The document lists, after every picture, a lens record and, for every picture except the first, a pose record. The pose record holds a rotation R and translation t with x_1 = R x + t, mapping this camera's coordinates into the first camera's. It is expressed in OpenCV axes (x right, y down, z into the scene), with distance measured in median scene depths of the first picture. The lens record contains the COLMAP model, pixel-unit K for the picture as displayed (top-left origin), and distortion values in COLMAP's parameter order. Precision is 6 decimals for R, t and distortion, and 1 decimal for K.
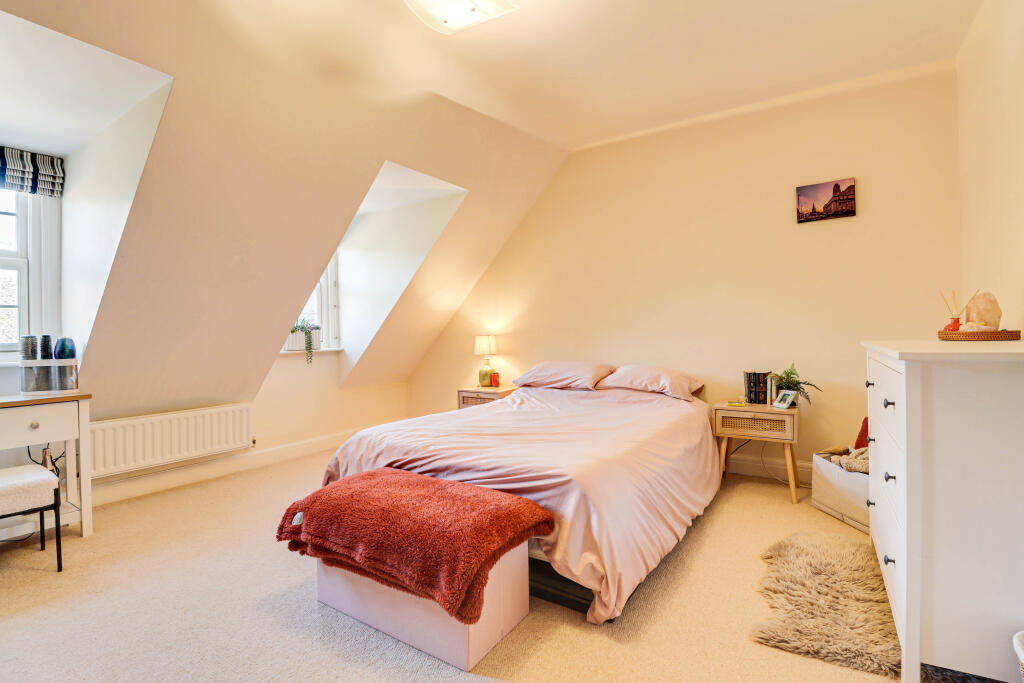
lens RADIAL K [[468.6, 0, 514.3], [0, 468.6, 348.4], [0, 0, 1]] dist [0.000618, -0.011191]
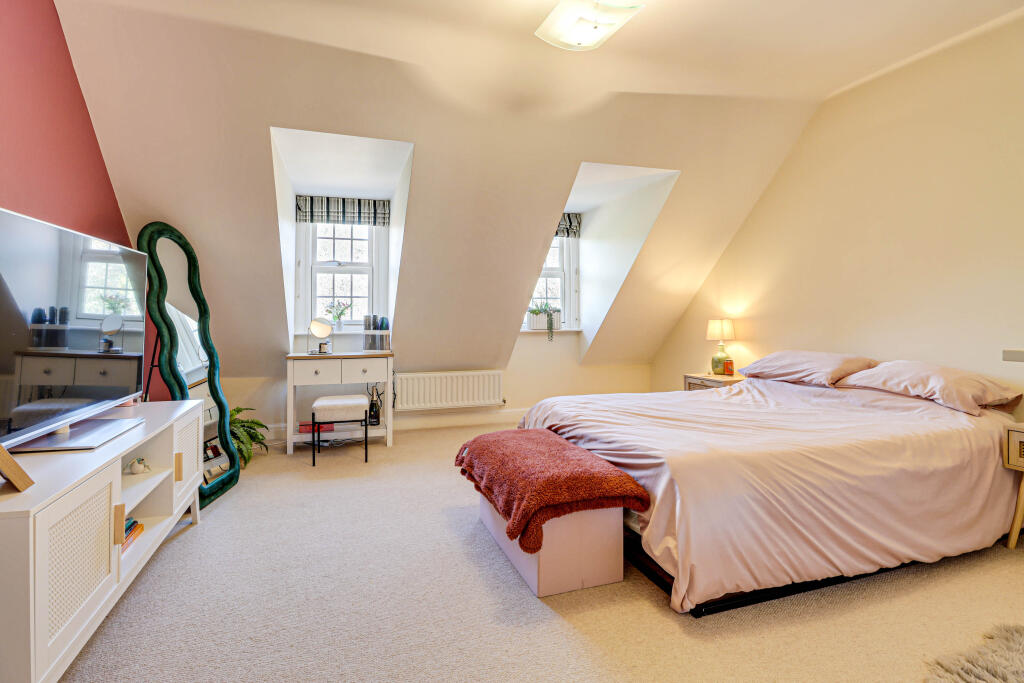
lens RADIAL K [[487.0, 0, 509.7], [0, 487.0, 329.2], [0, 0, 1]] dist [0.001738, -0.011597]
pose [[0.785774, 0.026086, -0.617964, 0.358561], [-0.028673, 0.999572, 0.005735, -0.002895], [0.617849, 0.013212, 0.786186, -0.024682]]
